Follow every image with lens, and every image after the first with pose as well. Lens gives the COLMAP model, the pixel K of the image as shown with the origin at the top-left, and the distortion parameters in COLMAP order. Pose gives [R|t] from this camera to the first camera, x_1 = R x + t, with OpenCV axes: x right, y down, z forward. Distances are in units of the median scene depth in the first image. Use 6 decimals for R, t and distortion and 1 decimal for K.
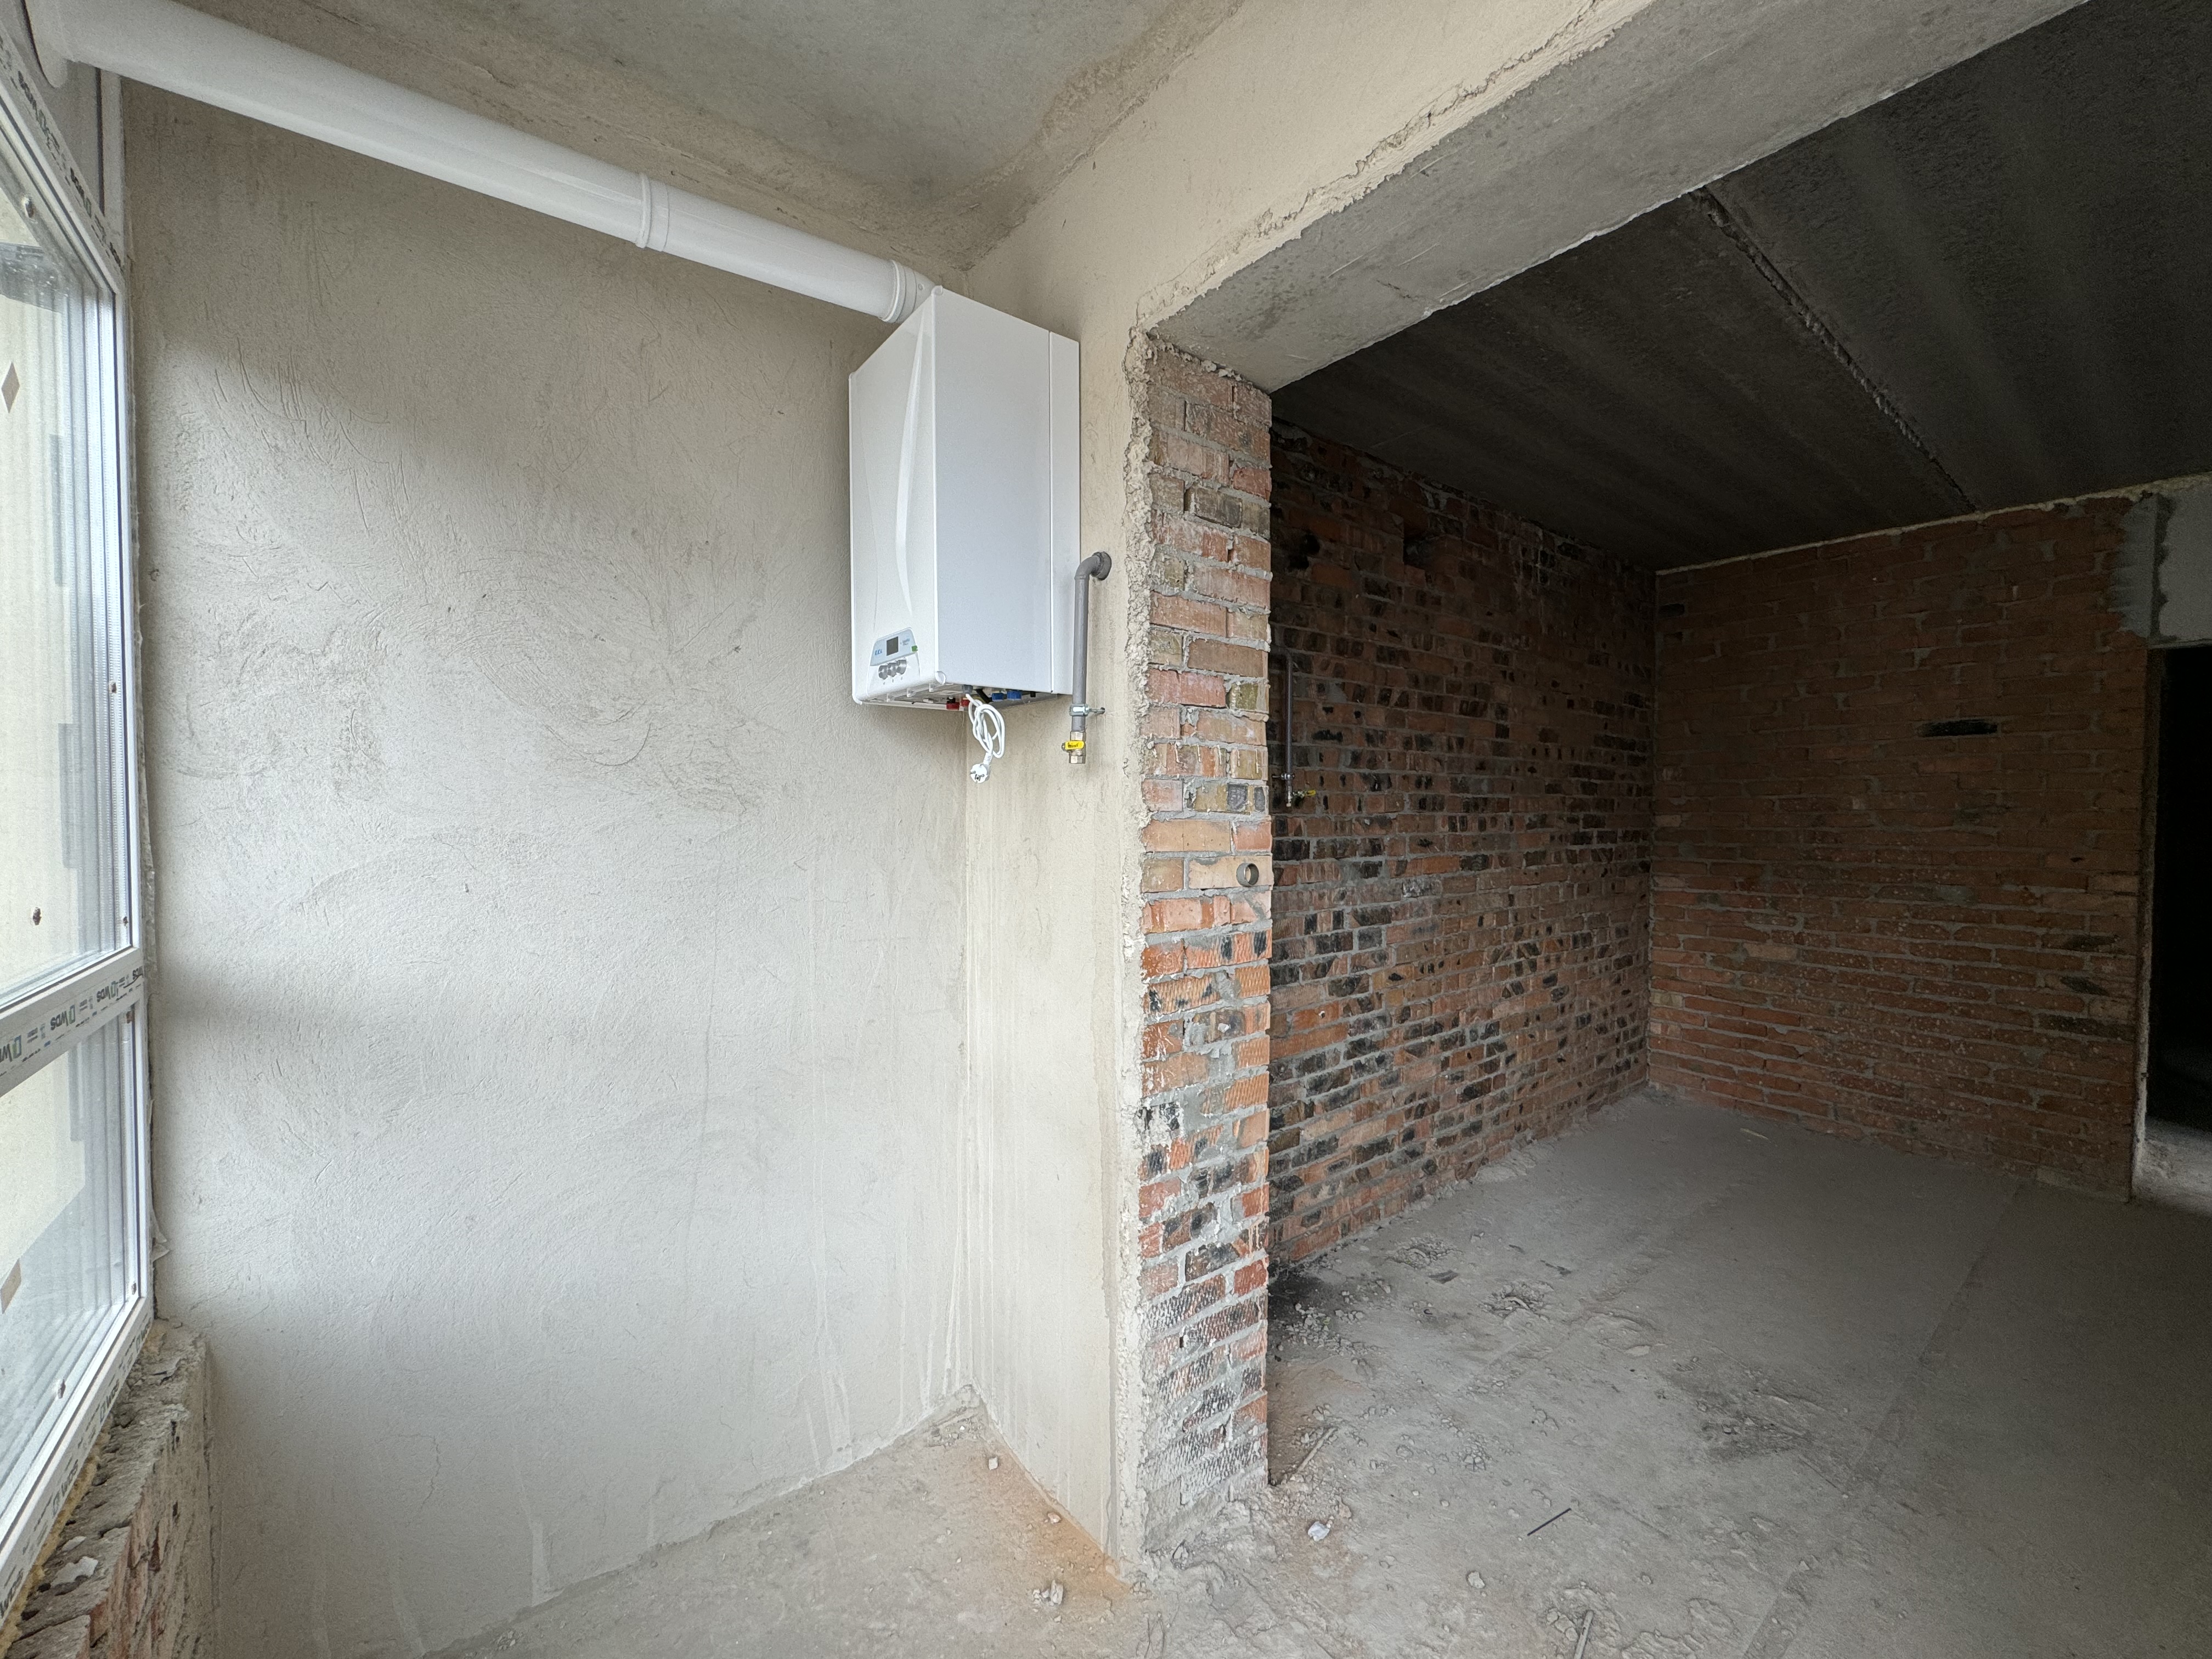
lens RADIAL K [[878.3, 0, 1108.8], [0, 878.3, 829.2], [0, 0, 1]] dist [-0.002526, -0.000253]
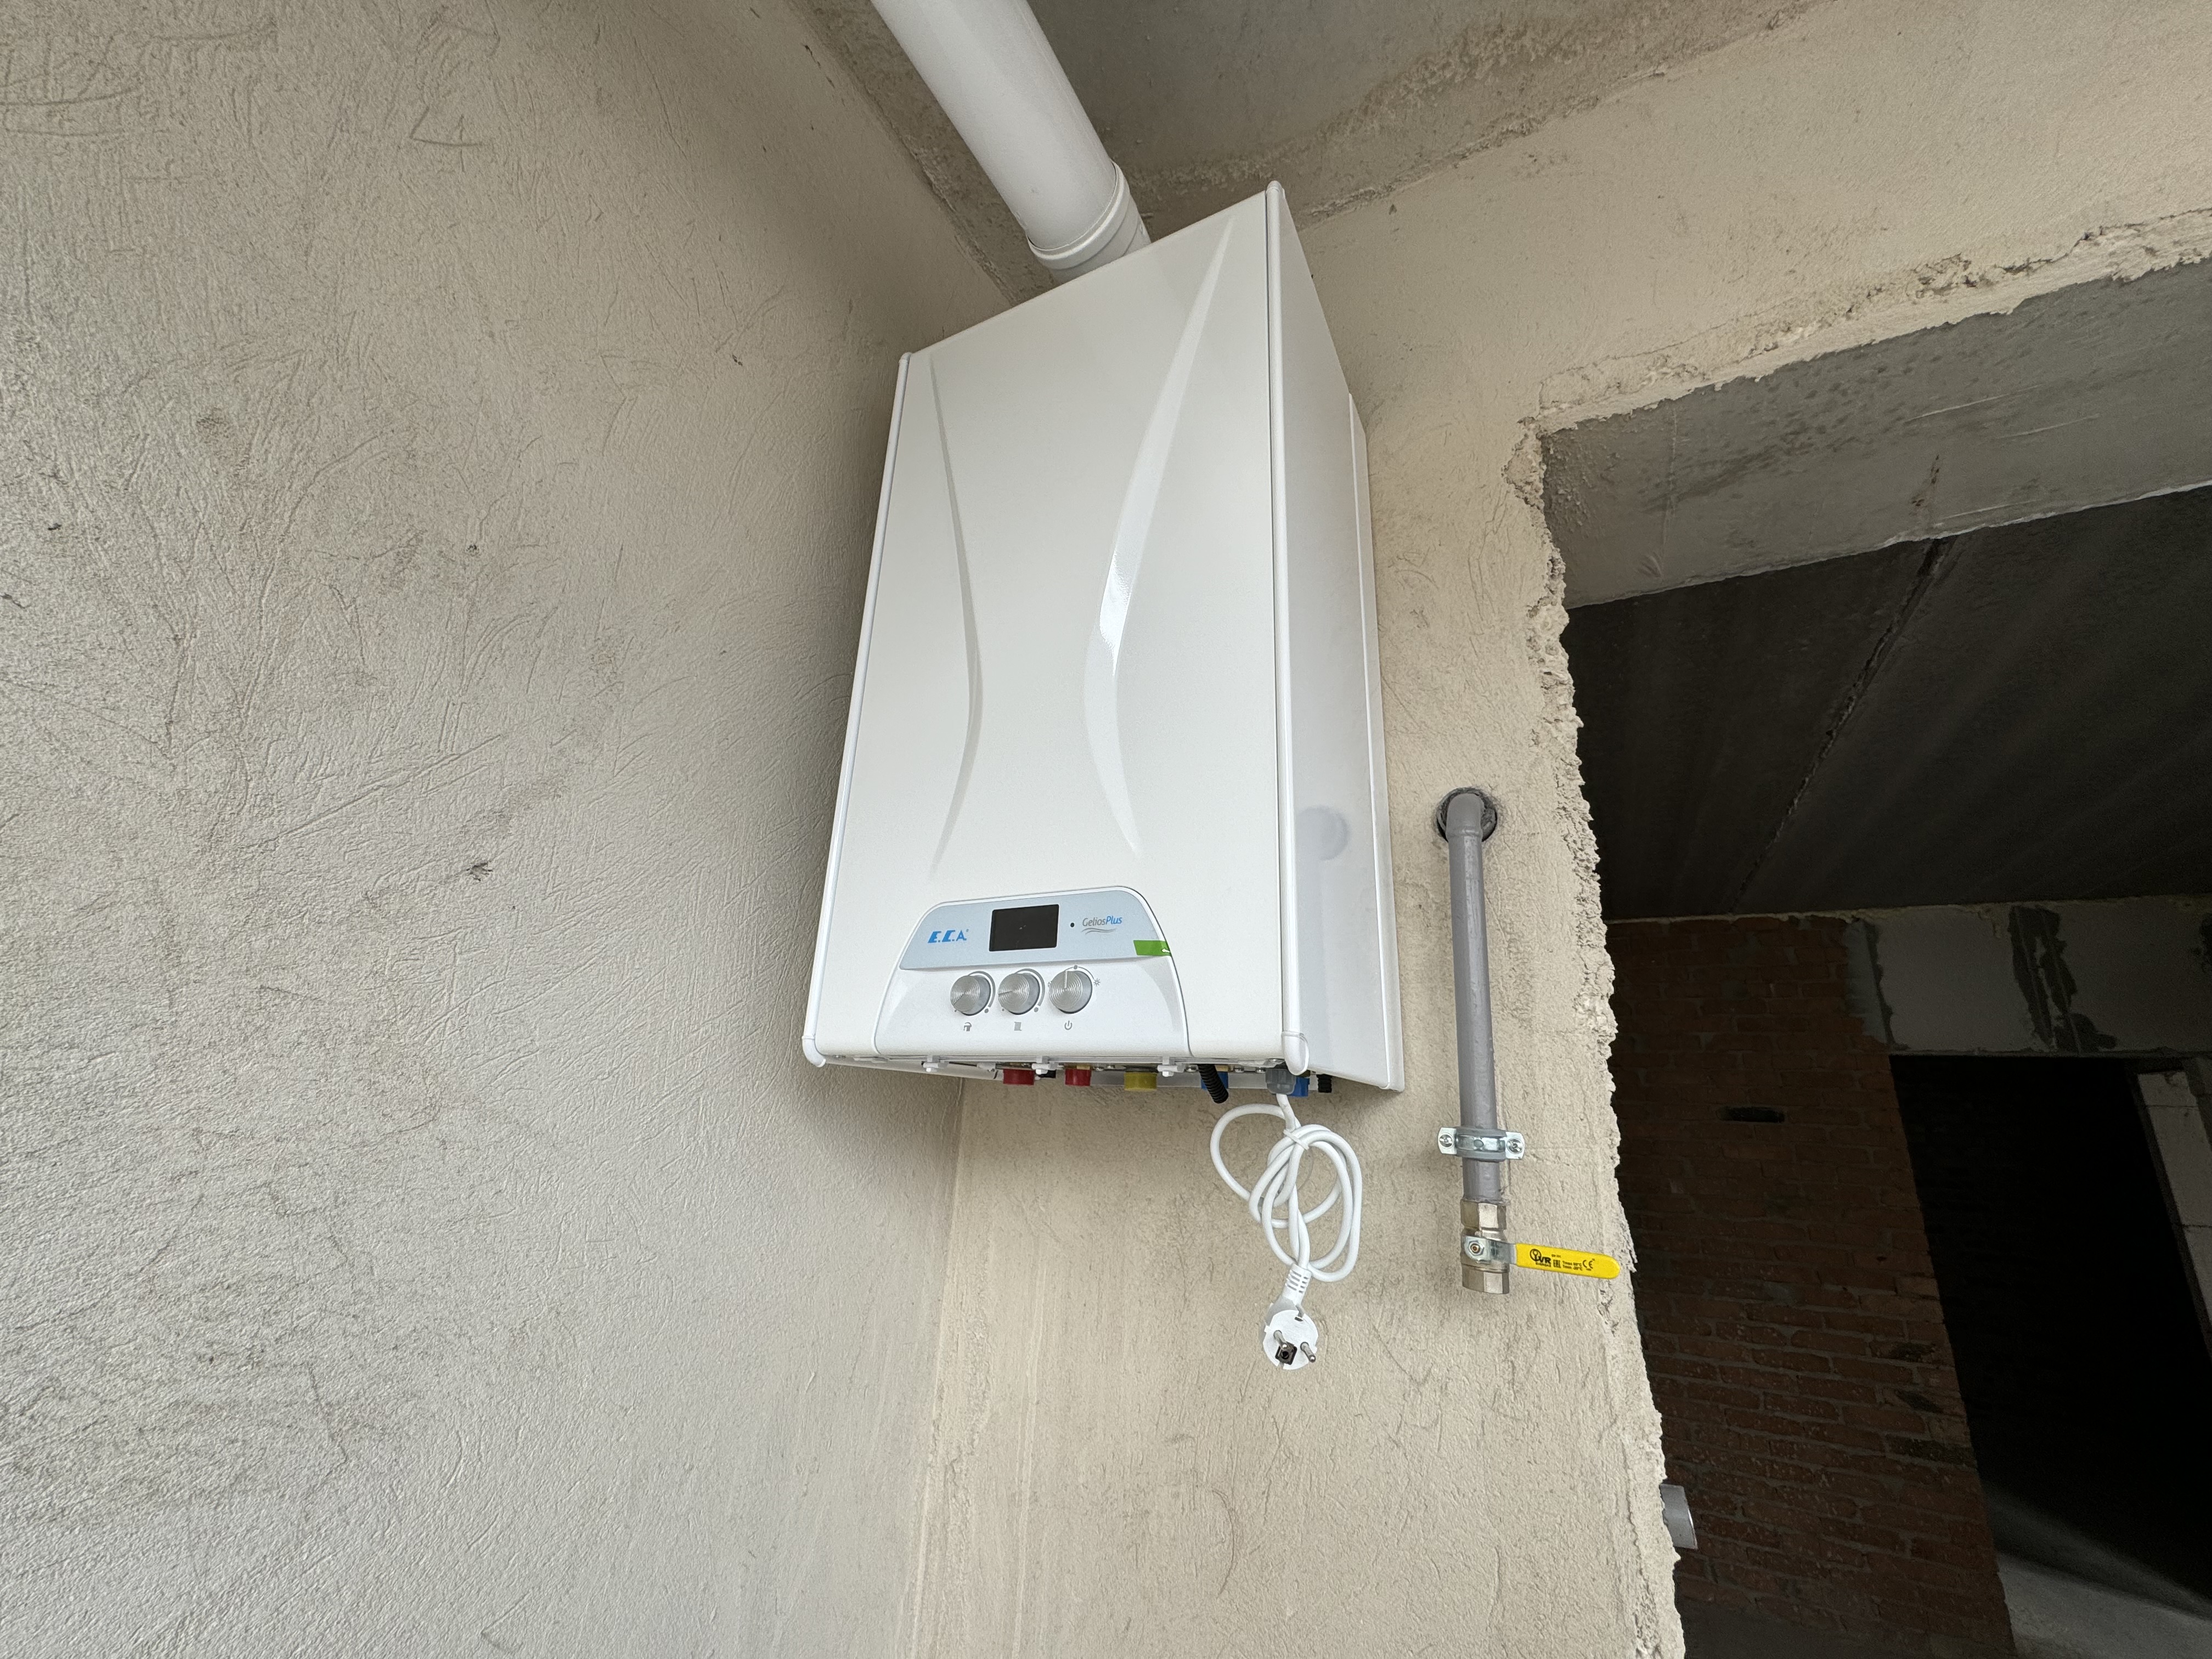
lens RADIAL K [[878.3, 0, 1108.8], [0, 878.3, 829.2], [0, 0, 1]] dist [-0.002526, -0.000253]
pose [[0.913447, 0.165884, 0.371615, -0.178078], [-0.035182, 0.941922, -0.333983, -0.064413], [-0.405435, 0.292001, 0.866232, 0.334273]]
